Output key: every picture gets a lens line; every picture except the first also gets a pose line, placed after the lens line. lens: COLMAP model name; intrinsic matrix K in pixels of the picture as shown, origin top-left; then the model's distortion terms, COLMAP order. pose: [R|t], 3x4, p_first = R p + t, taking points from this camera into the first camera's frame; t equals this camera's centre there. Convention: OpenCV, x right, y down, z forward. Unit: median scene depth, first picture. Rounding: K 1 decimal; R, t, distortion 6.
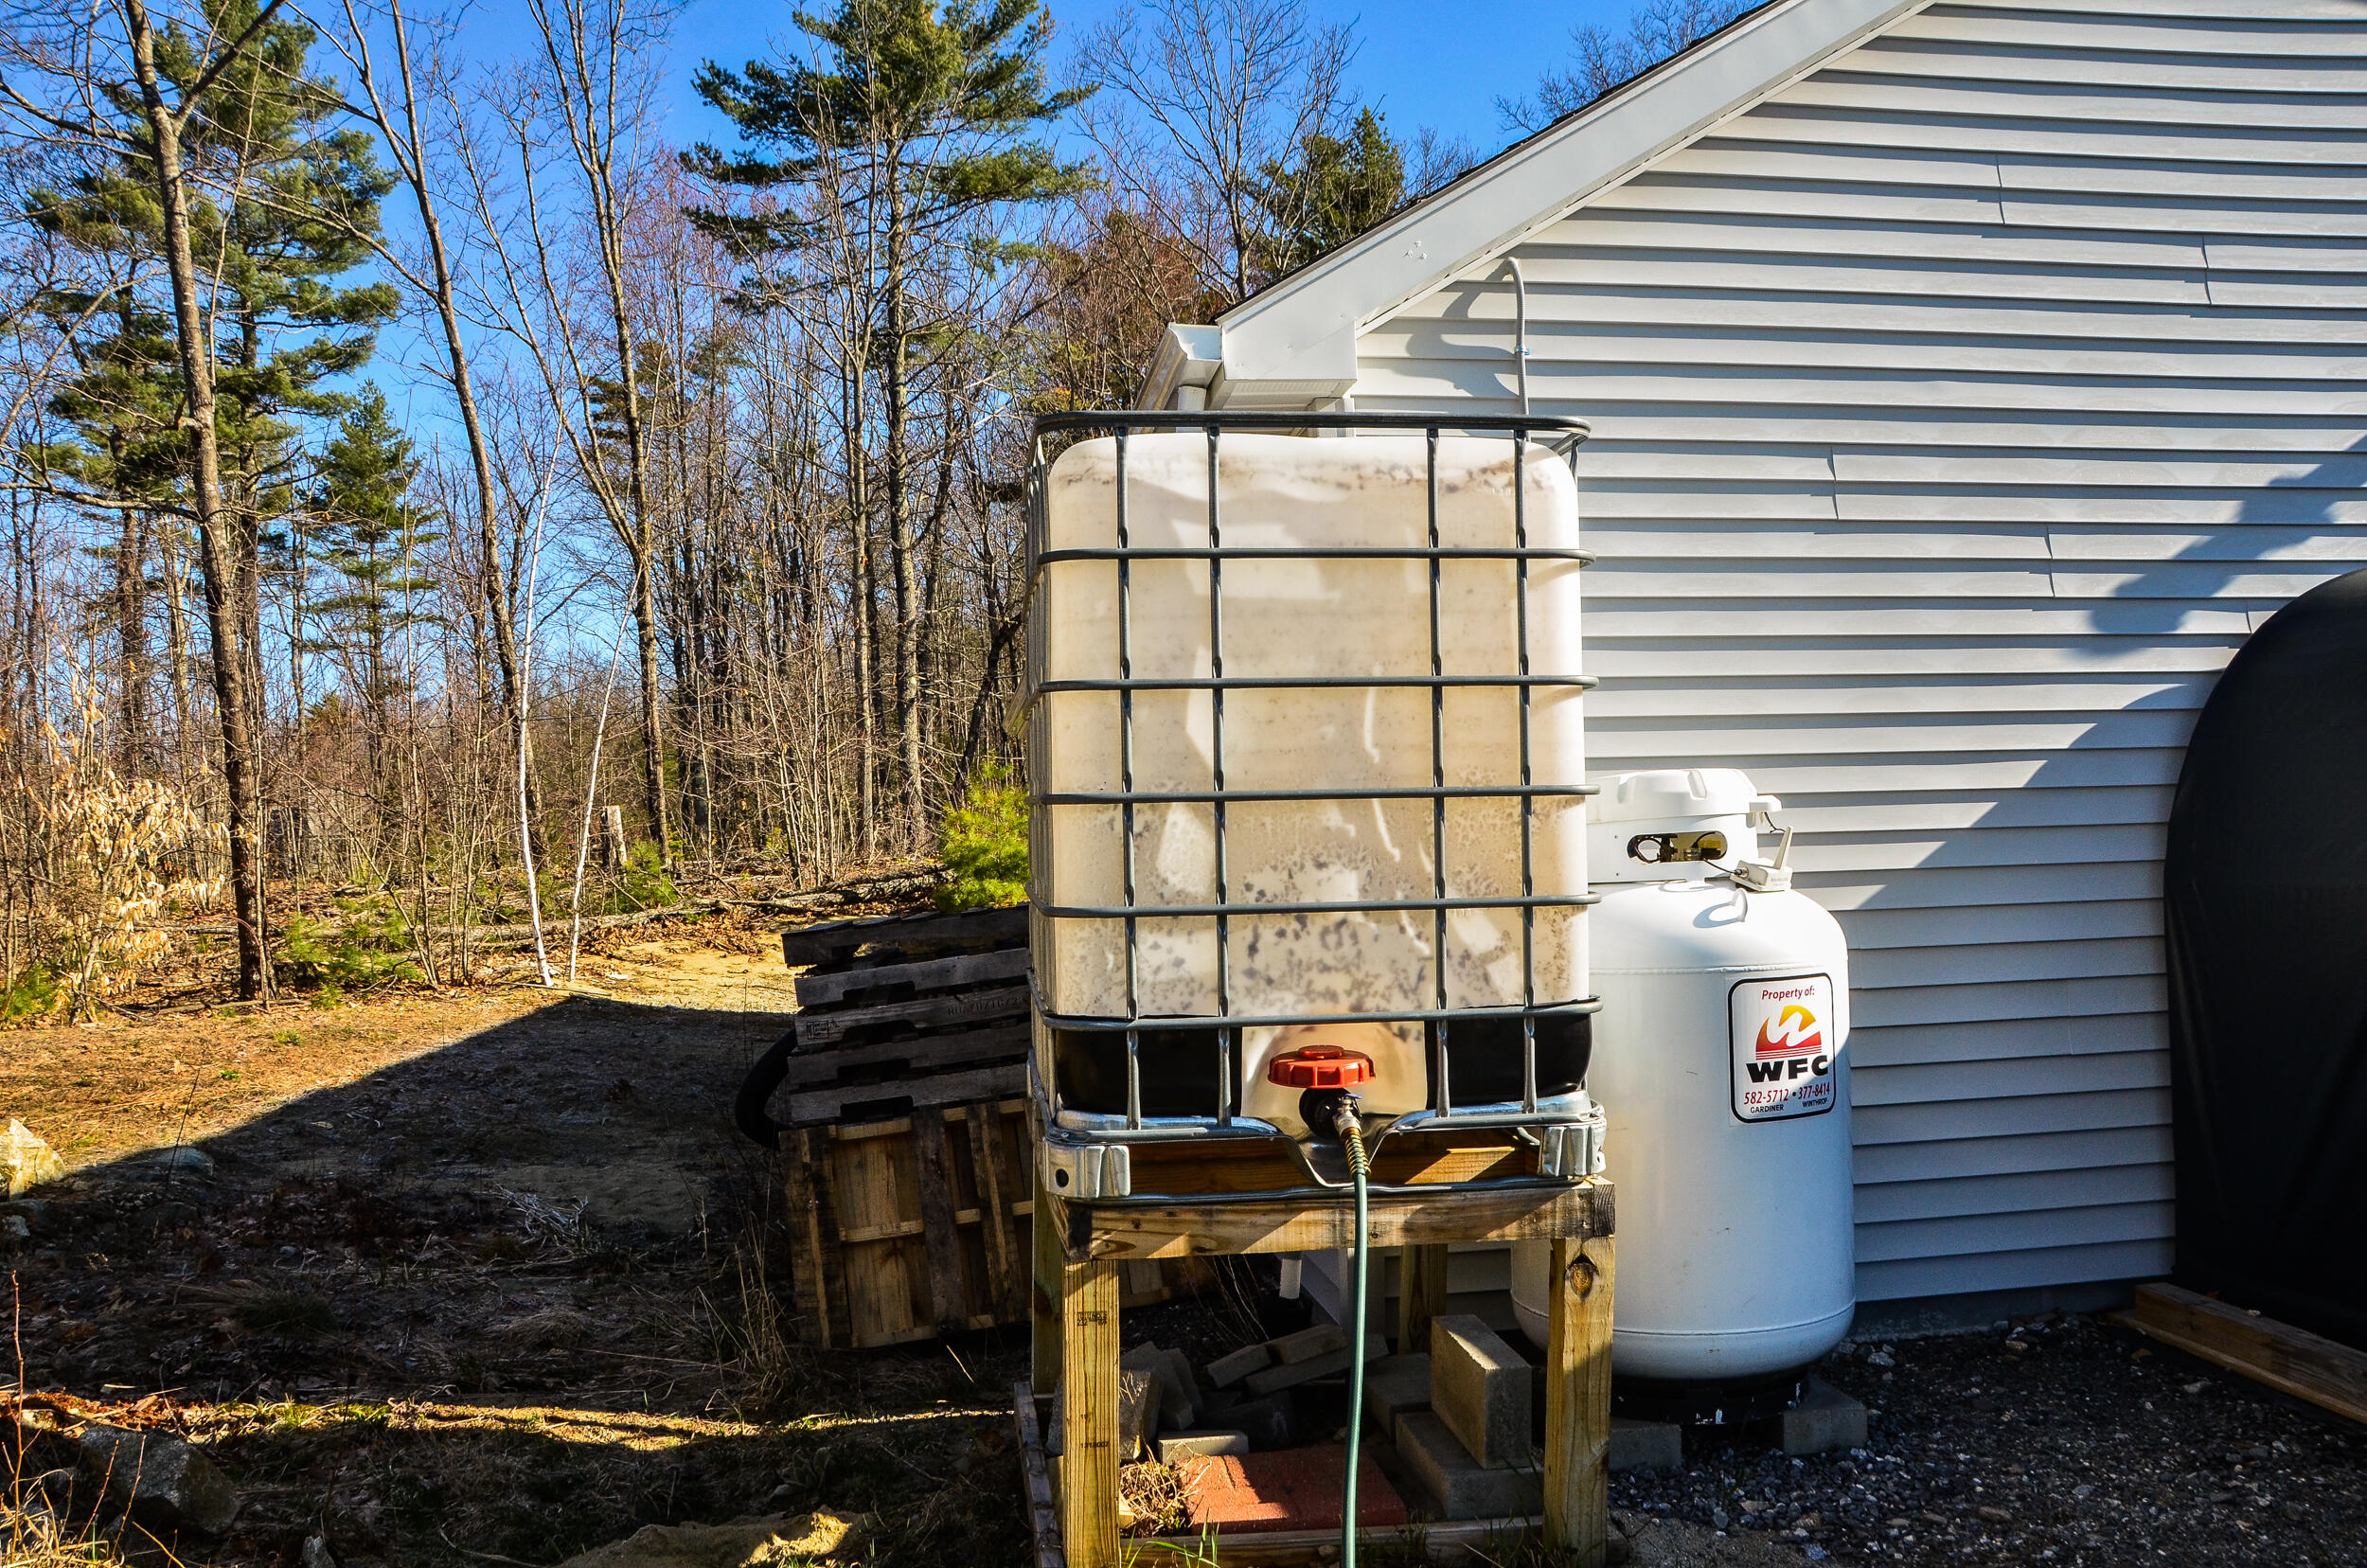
lens RADIAL K [[1879.8, 0, 1143.1], [0, 1879.8, 877.2], [0, 0, 1]] dist [-0.154498, 0.104772]
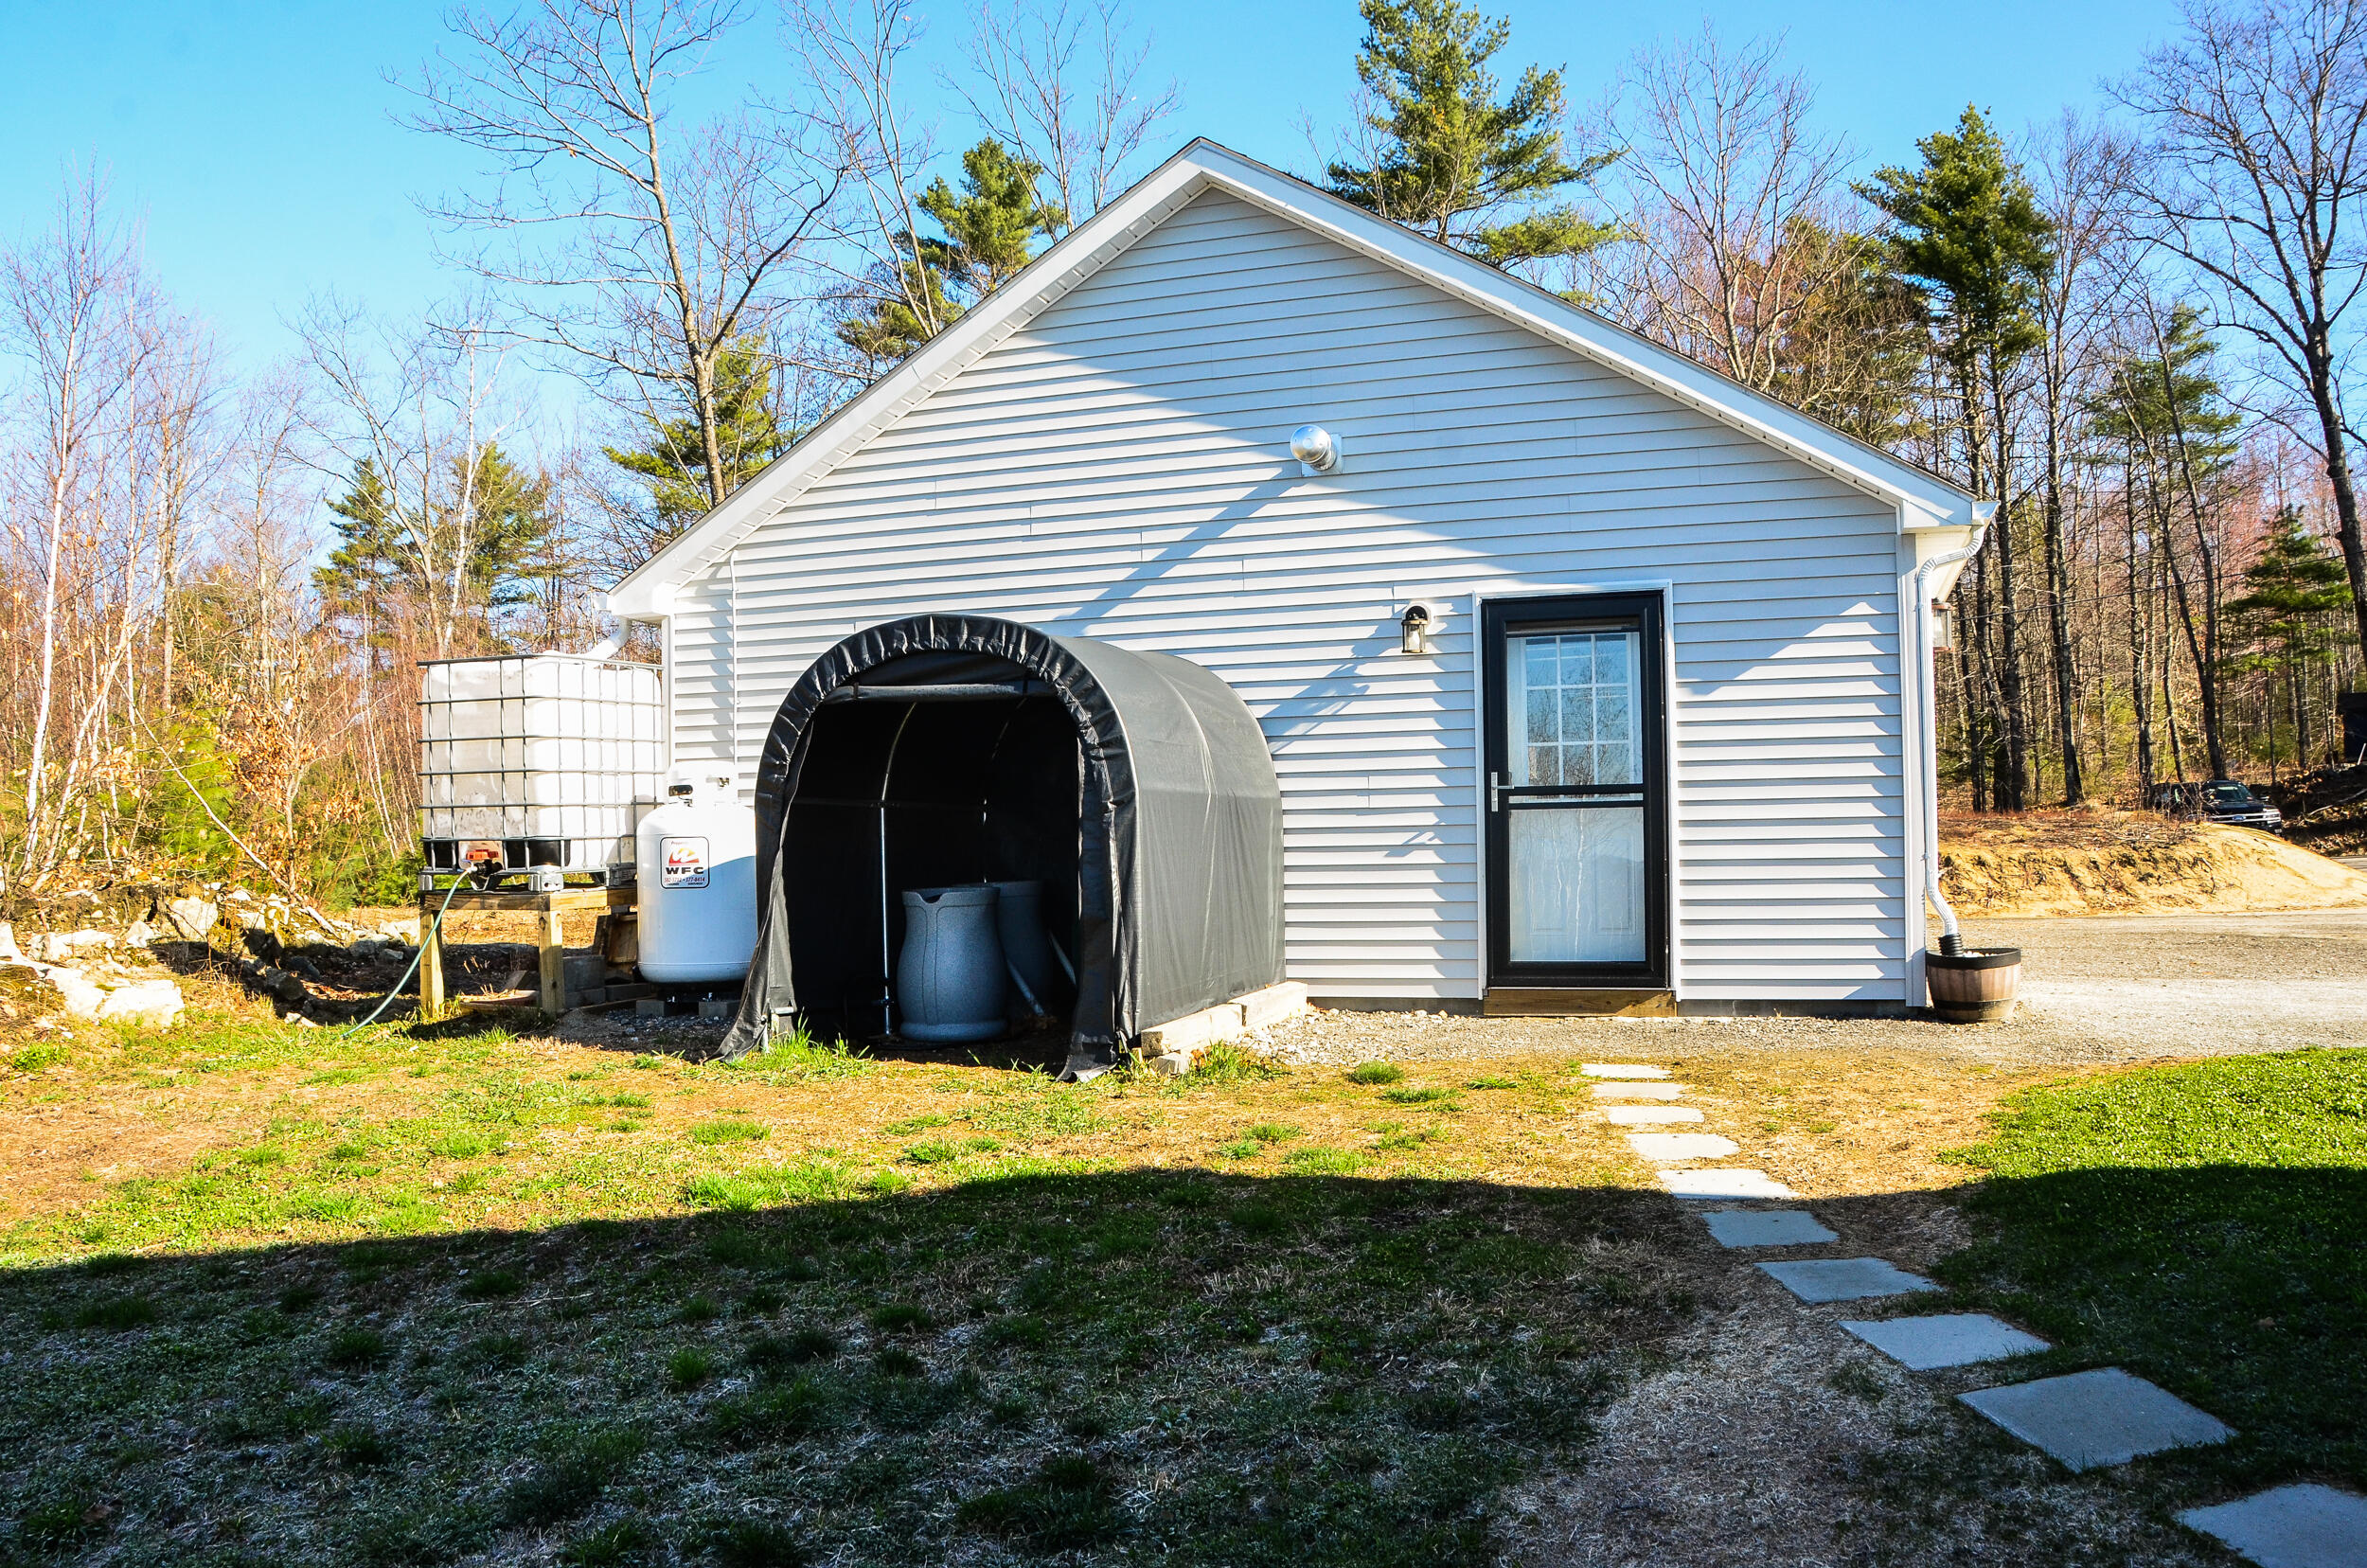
lens RADIAL K [[1879.8, 0, 1143.1], [0, 1879.8, 877.2], [0, 0, 1]] dist [-0.154498, 0.104772]
pose [[0.882487, 0.025276, -0.469657, 1.775958], [-0.021400, 0.999679, 0.013589, 0.048670], [0.469850, -0.001942, 0.882744, -0.884353]]
